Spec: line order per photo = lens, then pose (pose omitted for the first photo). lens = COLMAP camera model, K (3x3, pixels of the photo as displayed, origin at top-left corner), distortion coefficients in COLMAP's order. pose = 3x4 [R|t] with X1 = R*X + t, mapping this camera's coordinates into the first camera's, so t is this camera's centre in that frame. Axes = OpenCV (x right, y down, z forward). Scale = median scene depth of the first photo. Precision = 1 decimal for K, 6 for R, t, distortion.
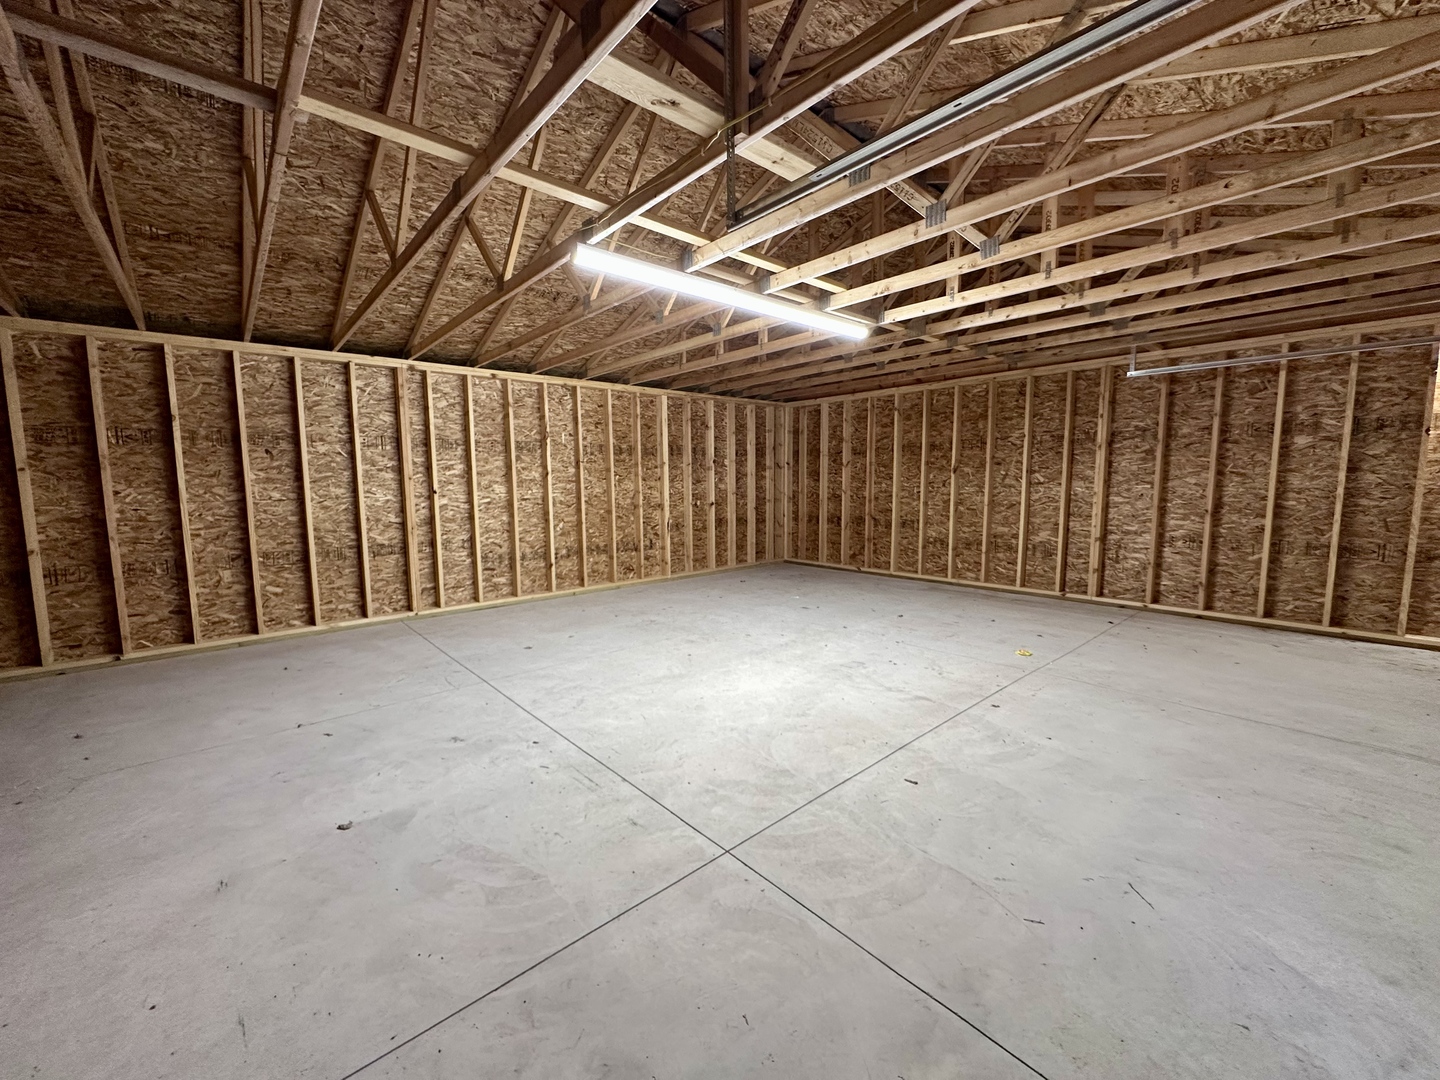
lens RADIAL K [[570.1, 0, 720.0], [0, 570.1, 540.0], [0, 0, 1]] dist [-0.002971, -0.000260]
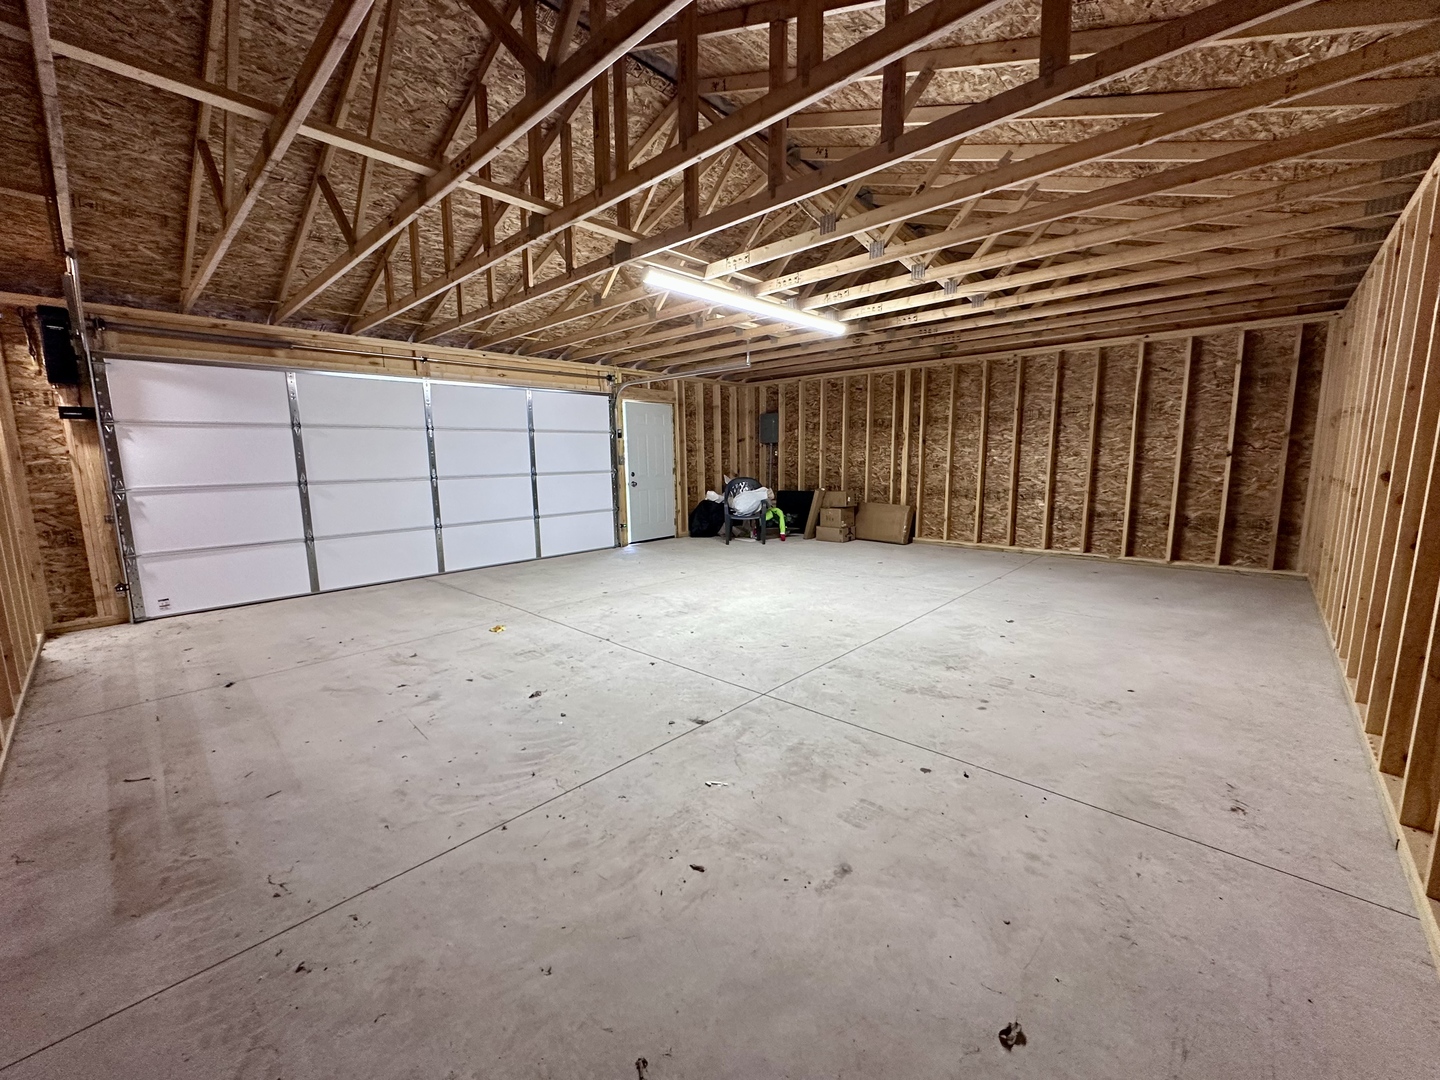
lens RADIAL K [[570.1, 0, 720.0], [0, 570.1, 540.0], [0, 0, 1]] dist [-0.002971, -0.000260]
pose [[-0.994588, 0.040725, -0.095587, 0.243114], [0.015496, 0.967836, 0.251105, -0.200502], [0.102739, 0.248264, -0.963229, 2.011550]]
